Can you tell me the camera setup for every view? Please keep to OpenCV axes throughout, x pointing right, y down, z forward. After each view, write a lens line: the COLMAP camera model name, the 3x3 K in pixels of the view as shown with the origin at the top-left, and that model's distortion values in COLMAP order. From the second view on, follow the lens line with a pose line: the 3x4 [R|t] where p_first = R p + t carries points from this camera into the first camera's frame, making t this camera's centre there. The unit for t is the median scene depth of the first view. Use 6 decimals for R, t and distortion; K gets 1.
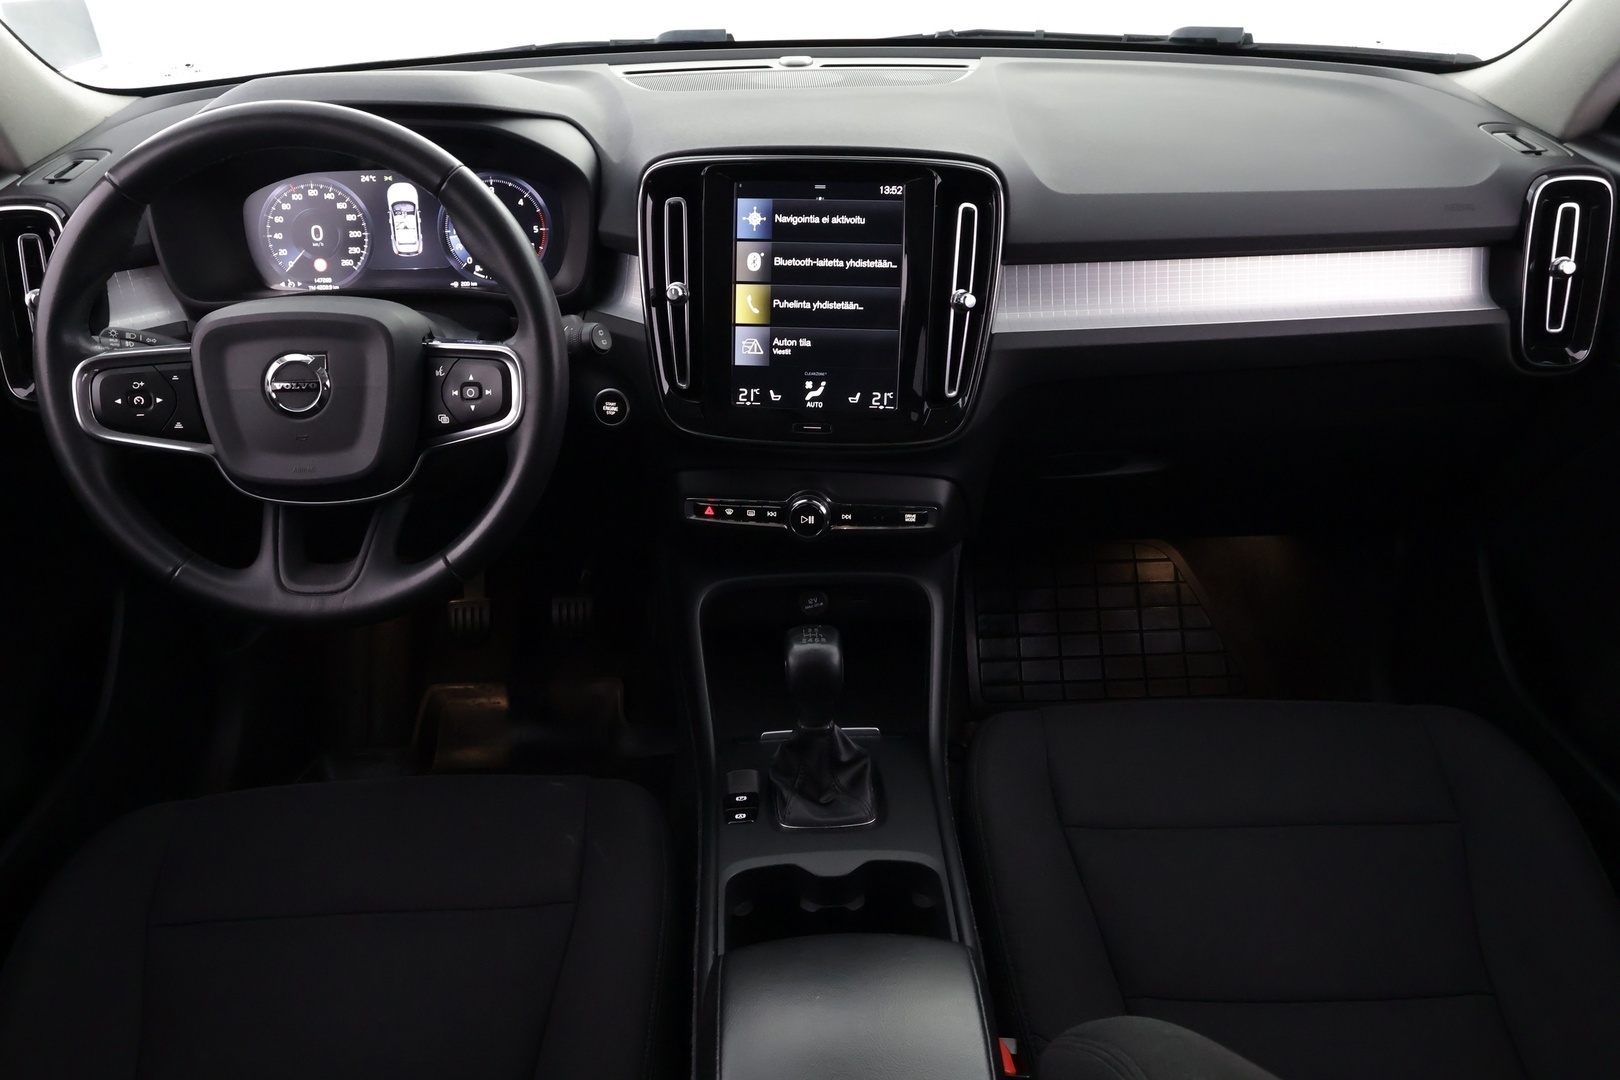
lens RADIAL K [[1281.4, 0, 803.6], [0, 1281.4, 543.5], [0, 0, 1]] dist [-0.009307, 0.007366]
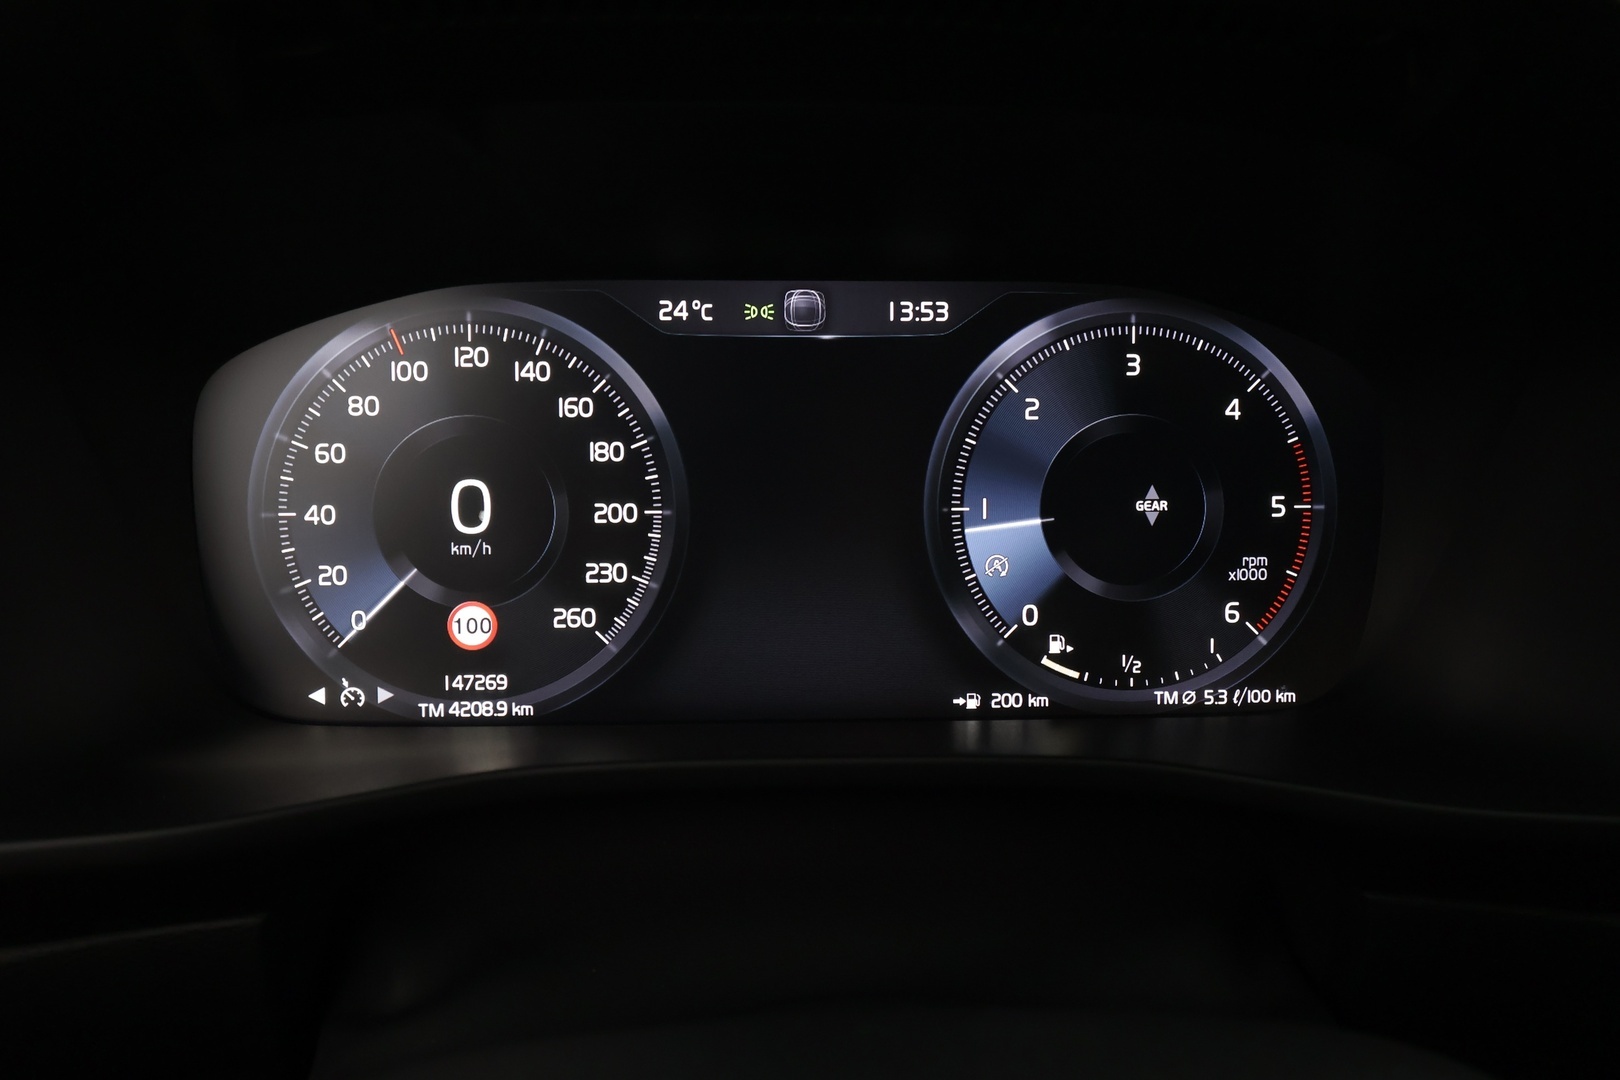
lens RADIAL K [[1281.4, 0, 807.5], [0, 1281.4, 540.8], [0, 0, 1]] dist [-0.009307, 0.007366]
pose [[0.999724, 0.015489, 0.017675, -0.334866], [-0.011234, 0.975549, -0.219493, -0.189677], [-0.020642, 0.219234, 0.975454, 0.788669]]
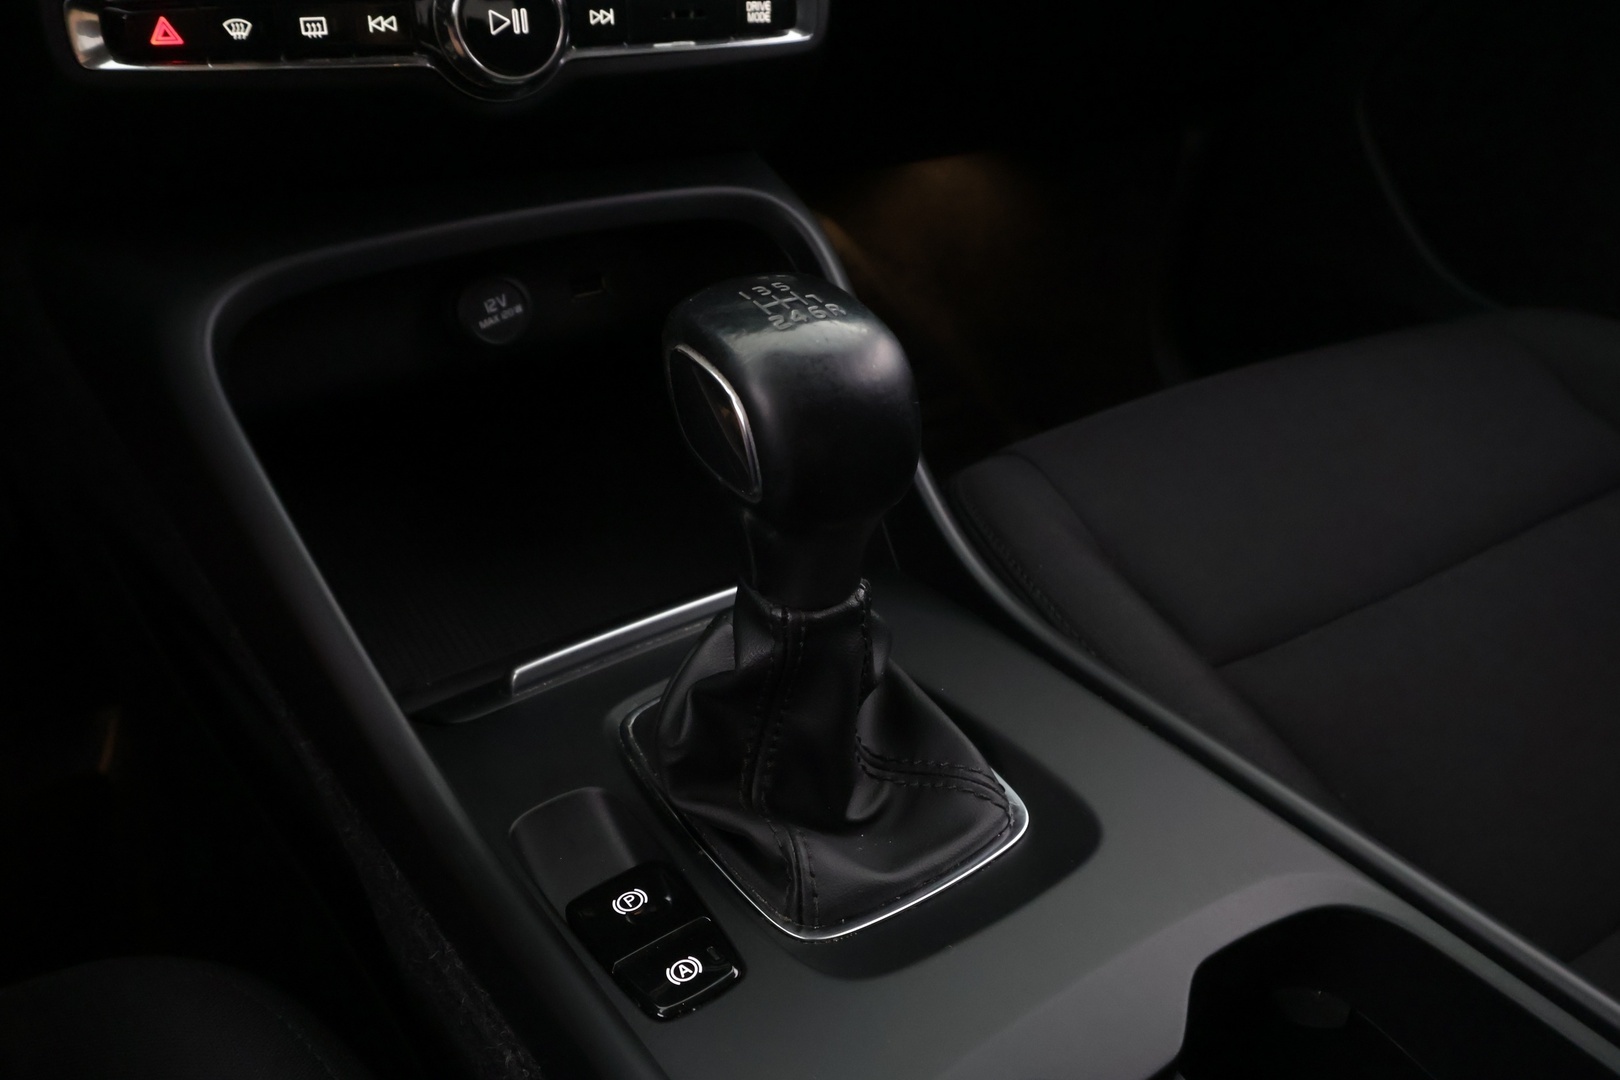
lens RADIAL K [[1281.4, 0, 798.3], [0, 1281.4, 551.5], [0, 0, 1]] dist [-0.009307, 0.007366]
pose [[0.832688, -0.250372, 0.493908, -0.131091], [0.181021, 0.966017, 0.184507, 0.065650], [-0.523319, -0.064229, 0.849713, 0.666046]]
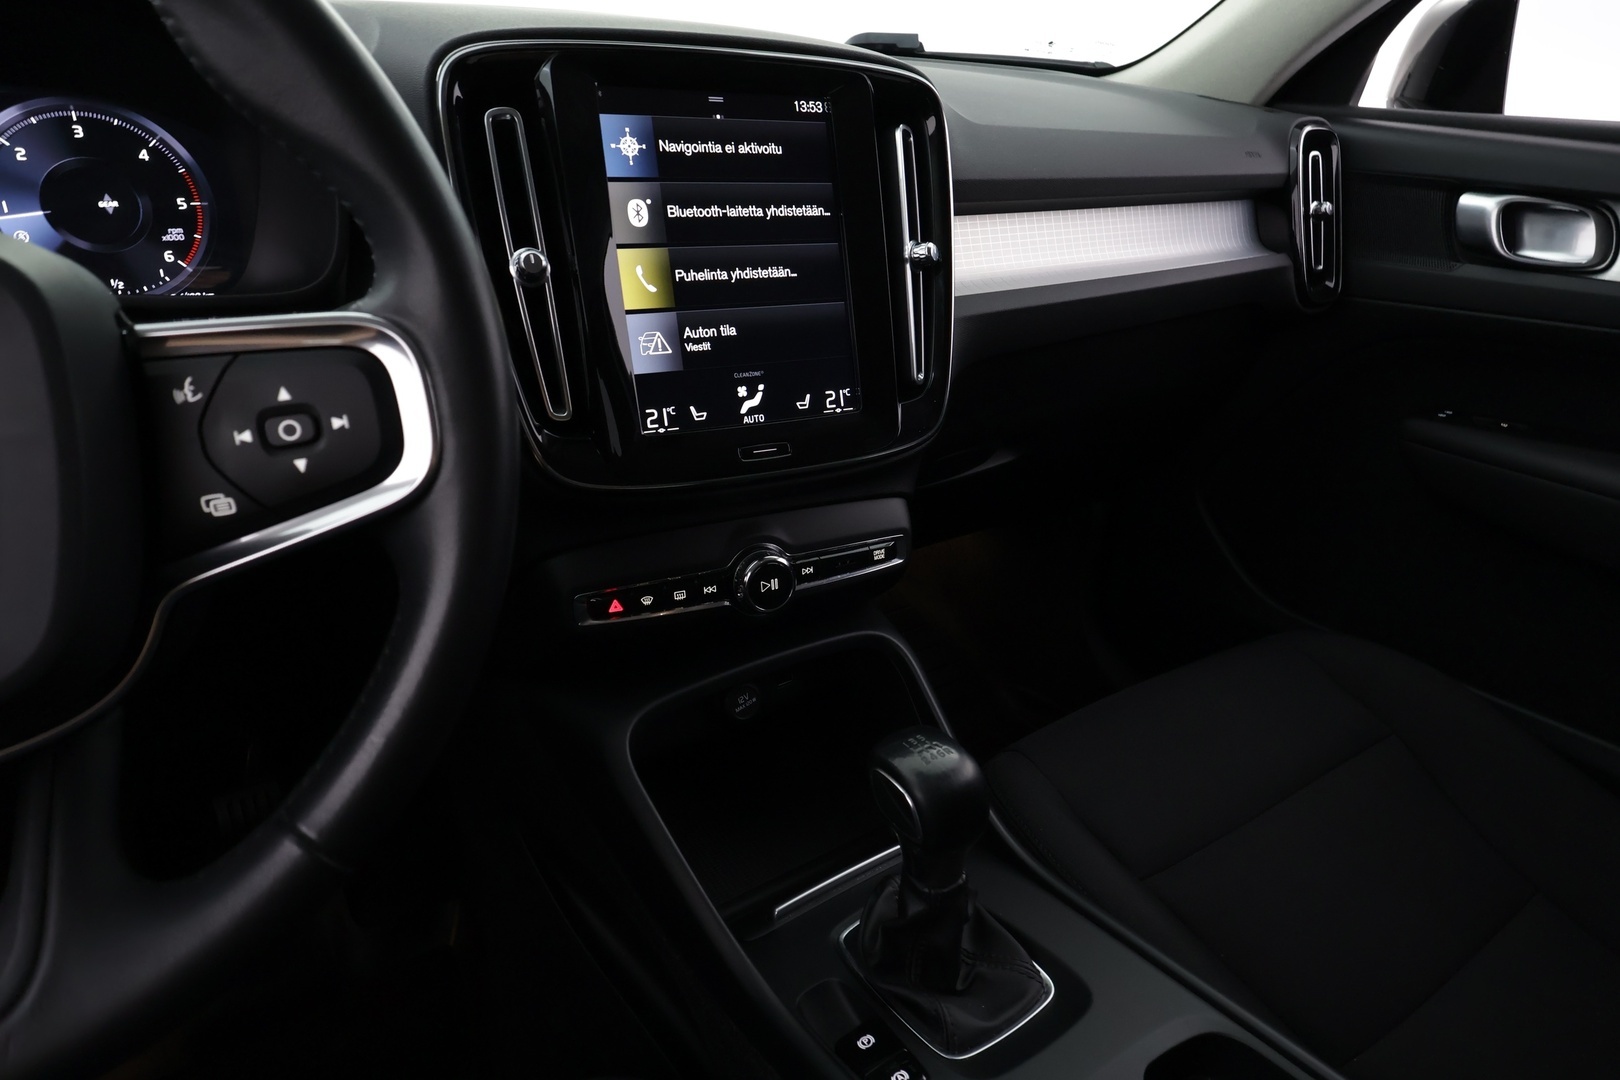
lens RADIAL K [[945.5, 0, 802.3], [0, 945.5, 537.3], [0, 0, 1]] dist [0.004687, -0.003191]
pose [[0.834889, -0.187386, 0.517540, -0.240025], [0.221353, 0.975186, -0.003998, -0.037420], [-0.503948, 0.117897, 0.855650, 0.545656]]
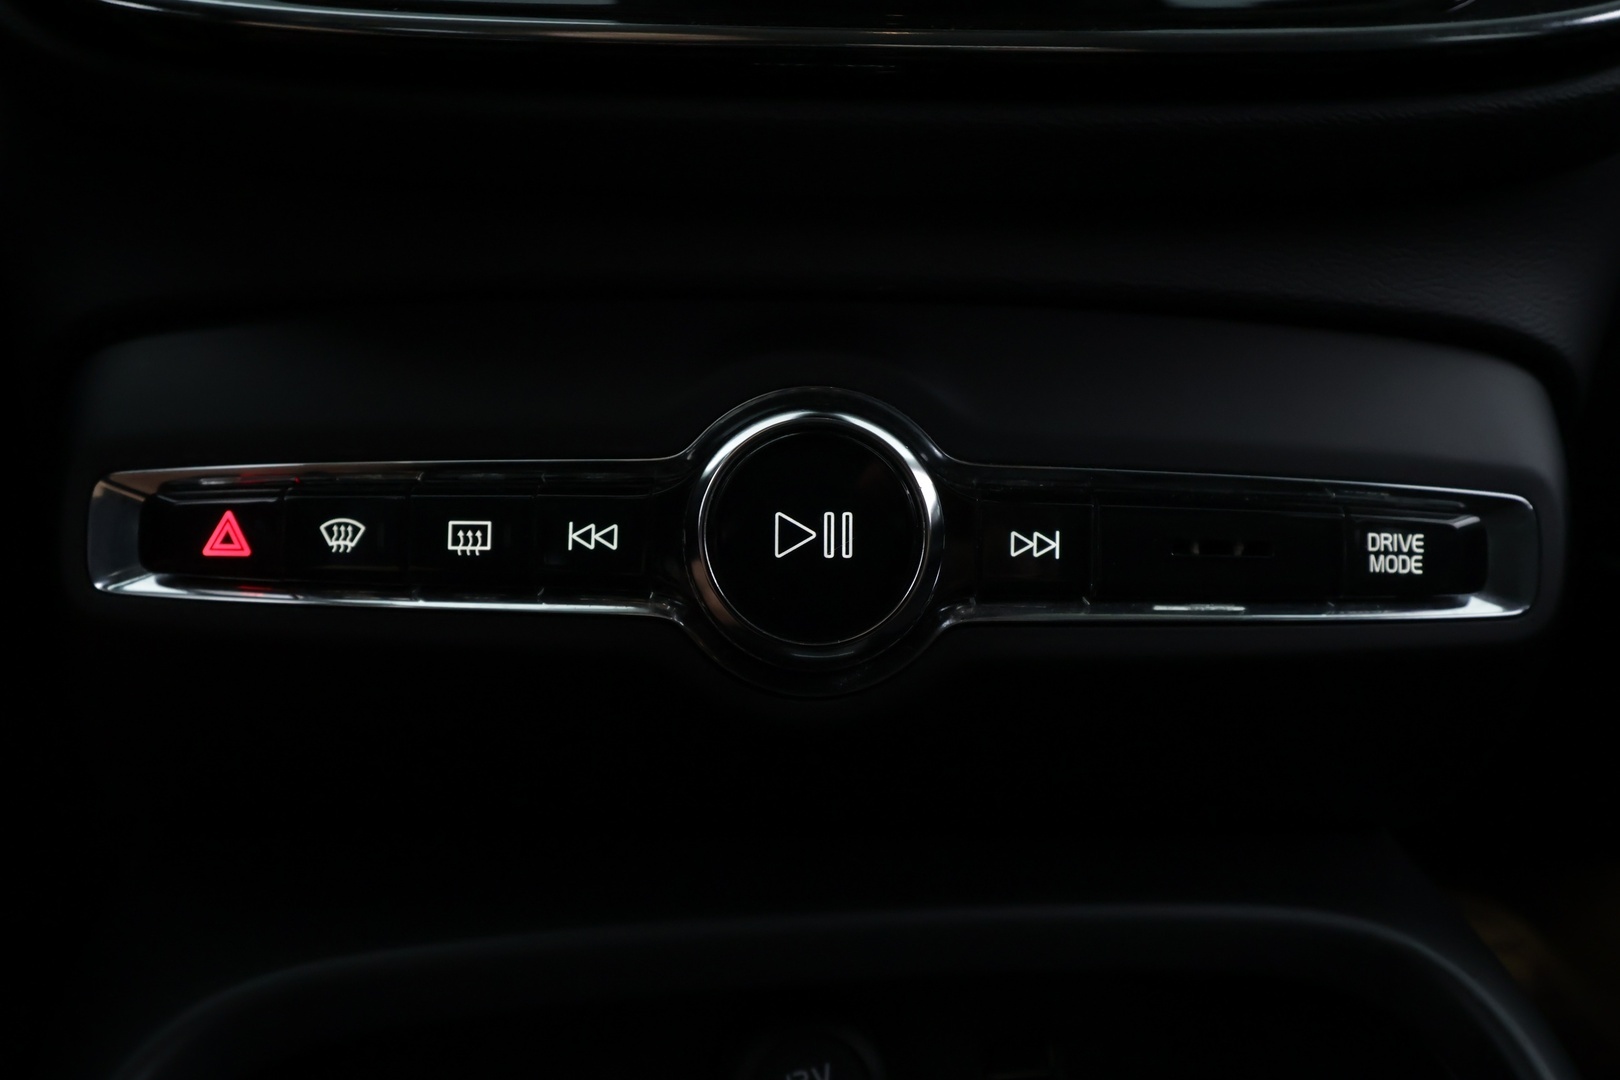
lens RADIAL K [[1281.4, 0, 813.8], [0, 1281.4, 552.9], [0, 0, 1]] dist [-0.009307, 0.007366]
pose [[0.994504, 0.010126, 0.104203, -0.013406], [0.025367, 0.942346, -0.333676, 0.036374], [-0.101574, 0.334486, 0.936911, 0.844823]]
